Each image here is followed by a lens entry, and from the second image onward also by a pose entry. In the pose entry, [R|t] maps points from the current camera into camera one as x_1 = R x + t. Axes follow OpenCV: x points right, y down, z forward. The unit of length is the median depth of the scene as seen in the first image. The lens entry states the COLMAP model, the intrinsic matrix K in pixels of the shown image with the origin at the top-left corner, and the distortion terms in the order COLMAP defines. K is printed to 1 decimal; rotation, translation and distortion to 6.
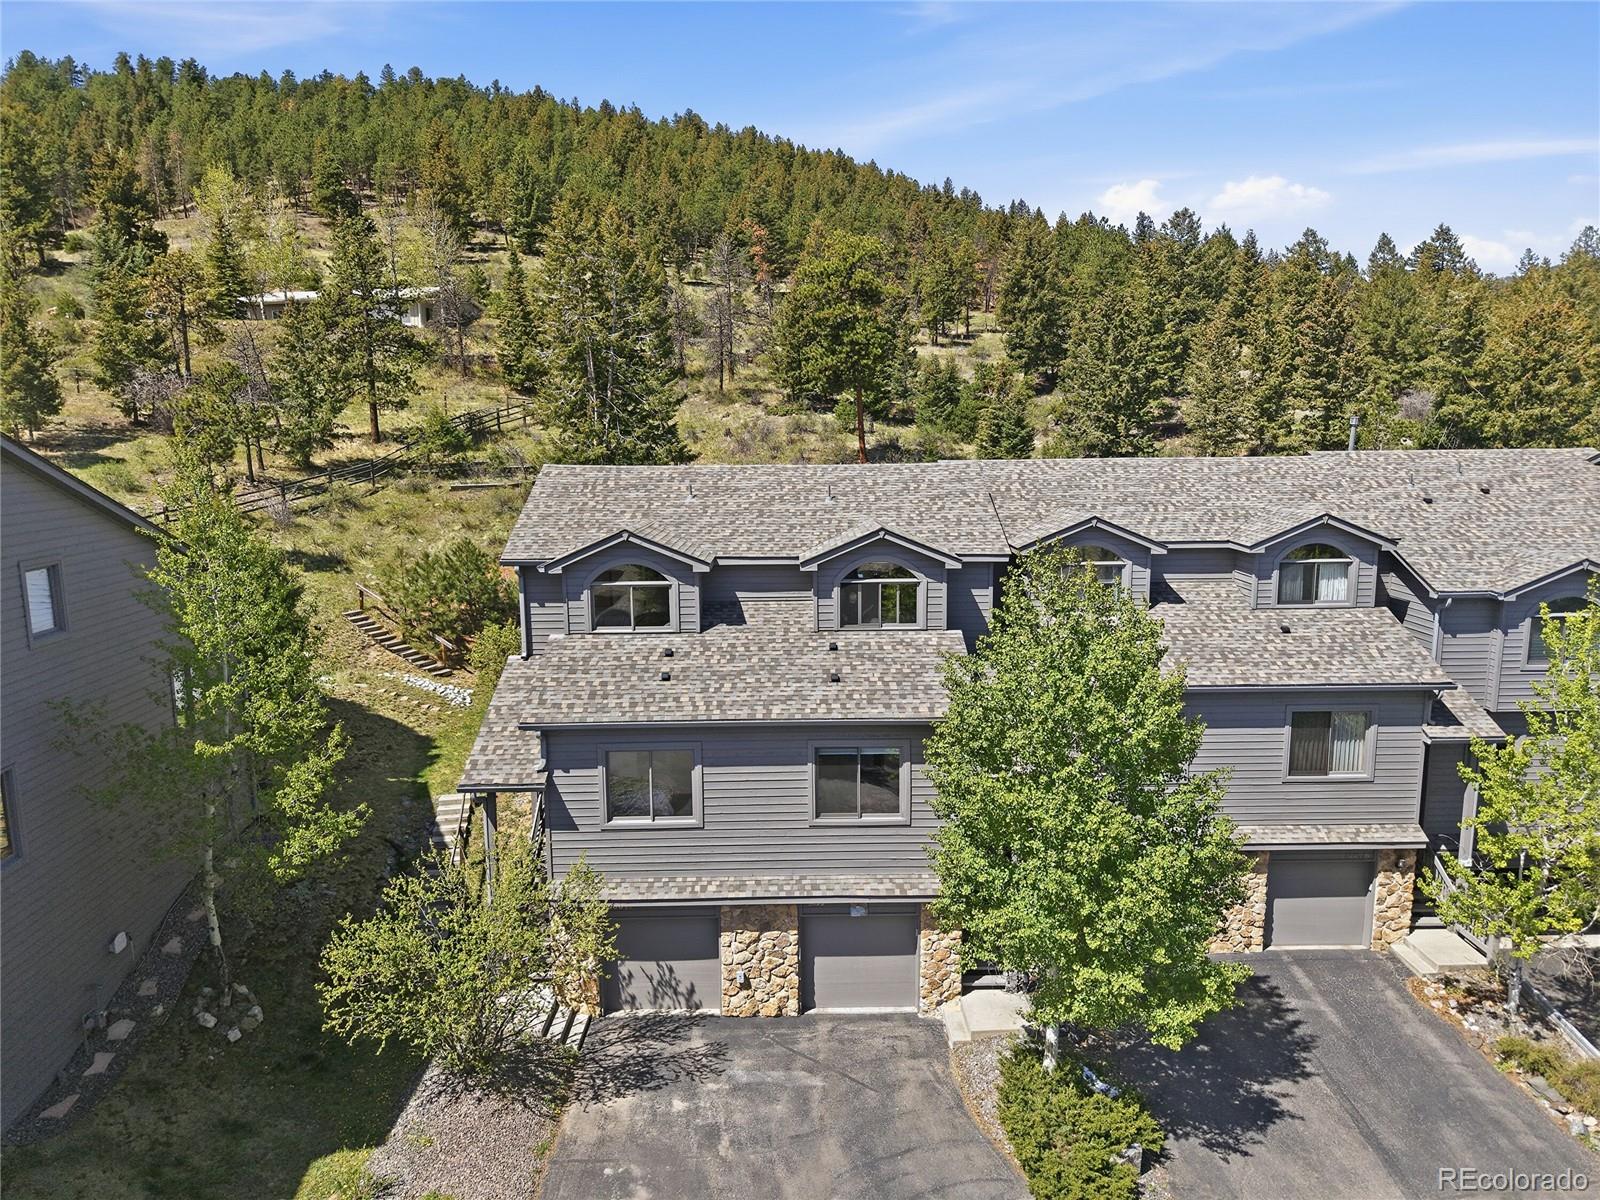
lens RADIAL K [[1056.2, 0, 800.0], [0, 1056.2, 600.0], [0, 0, 1]] dist [0.048755, -0.083145]
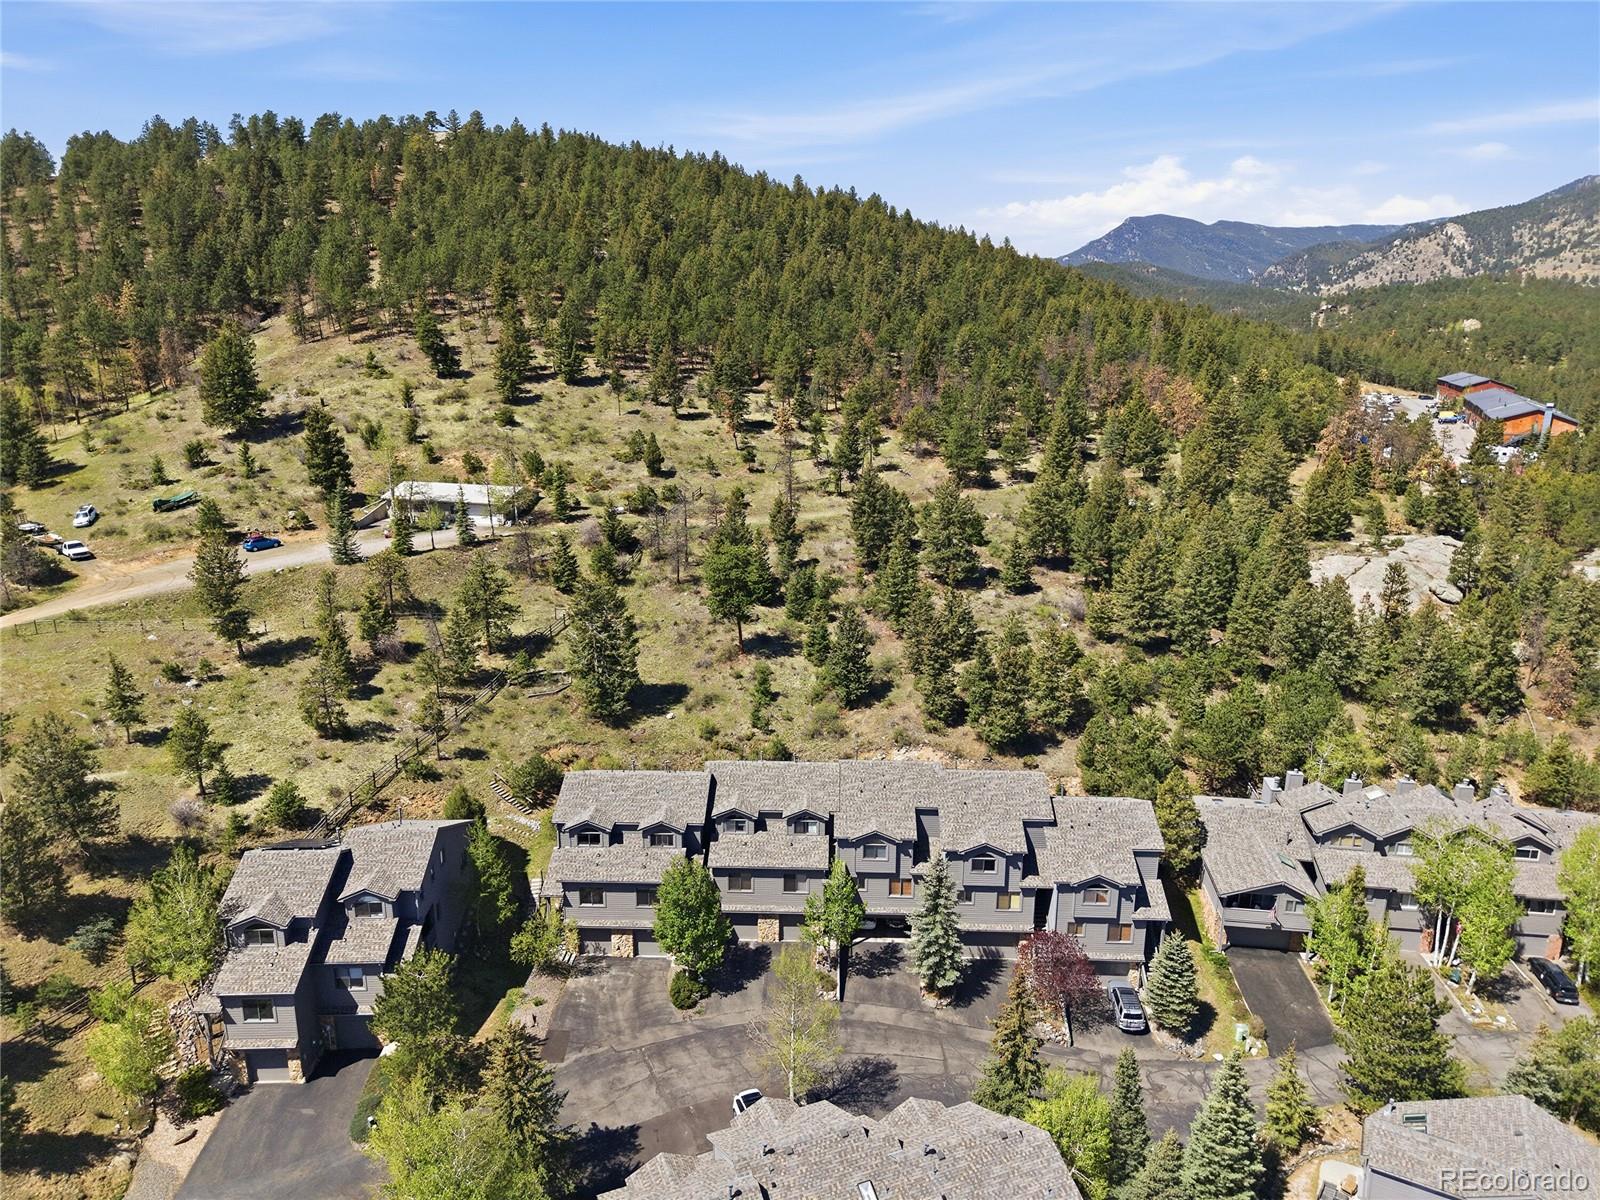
lens RADIAL K [[1056.2, 0, 800.0], [0, 1056.2, 600.0], [0, 0, 1]] dist [0.048755, -0.083145]
pose [[0.998756, 0.021677, -0.044895, 0.711726], [-0.017103, 0.994853, 0.099876, -1.207770], [0.046829, -0.098984, 0.993987, -2.483424]]
